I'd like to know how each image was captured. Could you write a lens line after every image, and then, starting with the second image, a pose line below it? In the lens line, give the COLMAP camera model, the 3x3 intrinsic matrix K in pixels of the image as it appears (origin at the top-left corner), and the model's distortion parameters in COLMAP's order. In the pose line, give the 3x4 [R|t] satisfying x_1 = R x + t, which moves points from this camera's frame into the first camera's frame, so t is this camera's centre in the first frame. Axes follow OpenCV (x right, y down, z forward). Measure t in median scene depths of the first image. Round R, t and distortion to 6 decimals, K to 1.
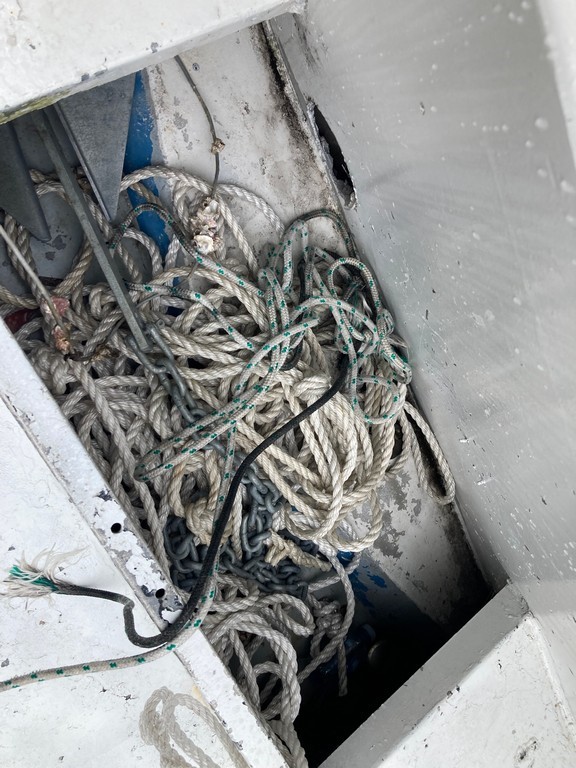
lens RADIAL K [[650.1, 0, 288.1], [0, 650.1, 371.7], [0, 0, 1]] dist [0.027130, -0.075932]
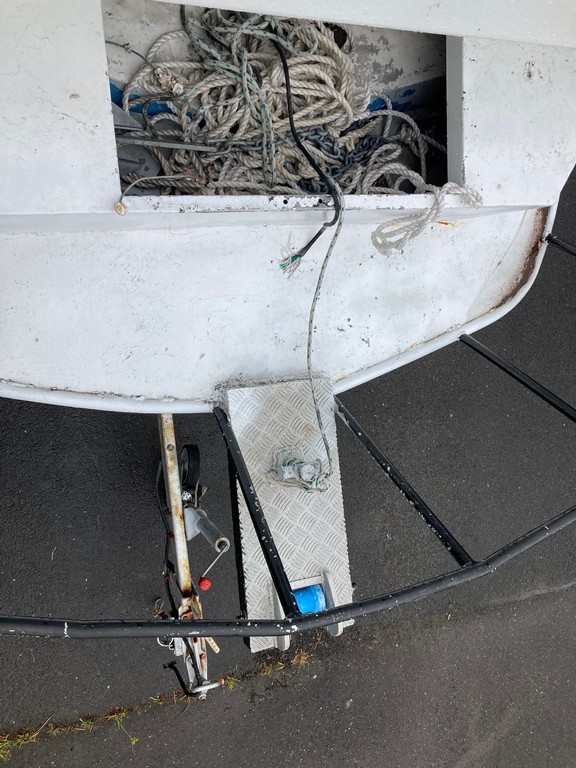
lens RADIAL K [[752.2, 0, 300.6], [0, 752.2, 383.3], [0, 0, 1]] dist [0.053248, 0.020060]
pose [[0.515071, -0.772542, -0.371322, 0.192076], [0.855629, 0.437634, 0.276360, -0.127786], [-0.050996, -0.460059, 0.886423, -1.220115]]
